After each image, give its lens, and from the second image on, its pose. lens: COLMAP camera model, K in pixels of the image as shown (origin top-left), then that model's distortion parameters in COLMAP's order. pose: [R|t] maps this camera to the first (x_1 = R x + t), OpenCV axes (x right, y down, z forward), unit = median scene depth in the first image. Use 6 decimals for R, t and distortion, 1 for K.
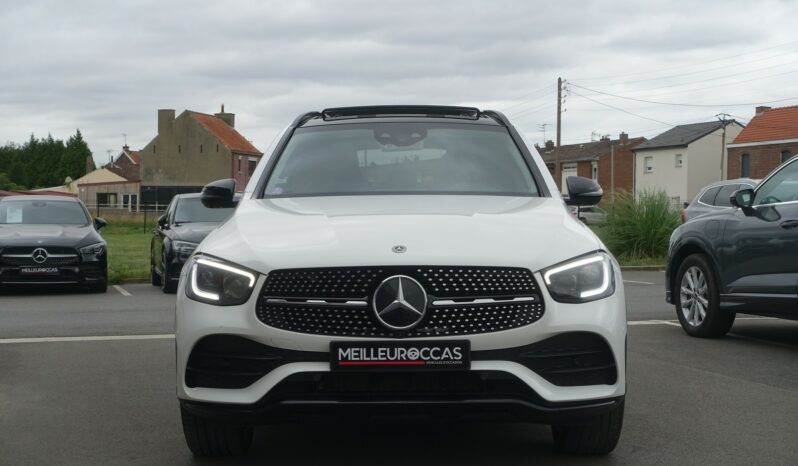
lens RADIAL K [[1211.7, 0, 399.0], [0, 1211.7, 233.0], [0, 0, 1]] dist [-0.026752, -0.054531]
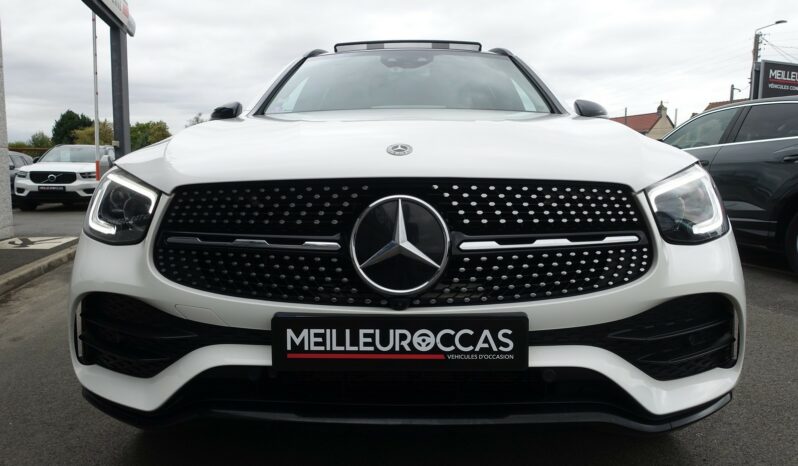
lens RADIAL K [[545.7, 0, 399.0], [0, 545.7, 233.0], [0, 0, 1]] dist [-0.004484, -0.000700]
pose [[0.999829, 0.006206, -0.017400, 0.004610], [-0.004675, 0.996223, 0.086709, 0.030381], [0.017872, -0.086613, 0.996082, 0.748227]]
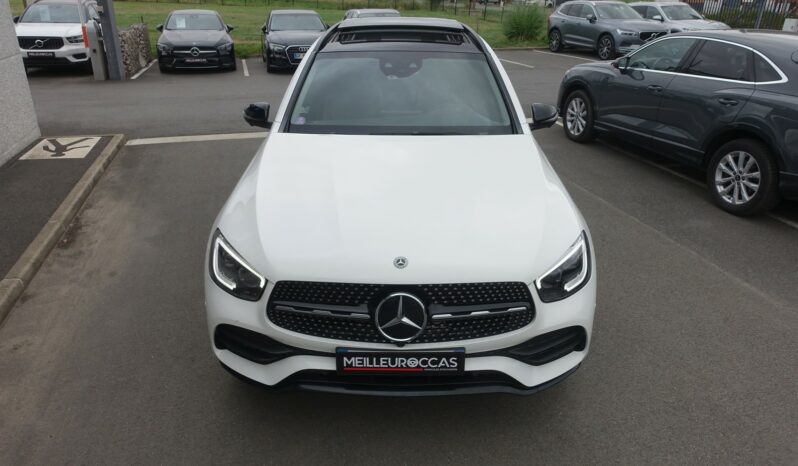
lens RADIAL K [[545.7, 0, 399.0], [0, 545.7, 233.0], [0, 0, 1]] dist [-0.004484, -0.000700]
pose [[0.999884, 0.010573, 0.010934, -0.006857], [-0.013977, 0.922206, 0.386446, -0.192147], [-0.005997, -0.386554, 0.922247, 0.584459]]
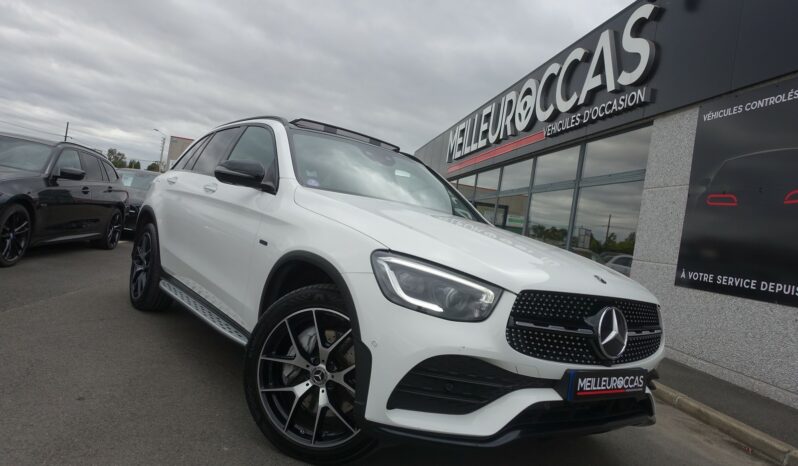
lens RADIAL K [[545.7, 0, 399.0], [0, 545.7, 233.0], [0, 0, 1]] dist [-0.004484, -0.000700]
pose [[0.780363, 0.144629, 0.608372, -0.441288], [-0.164969, 0.986035, -0.022804, 0.013092], [-0.603174, -0.082567, 0.793324, 0.735779]]
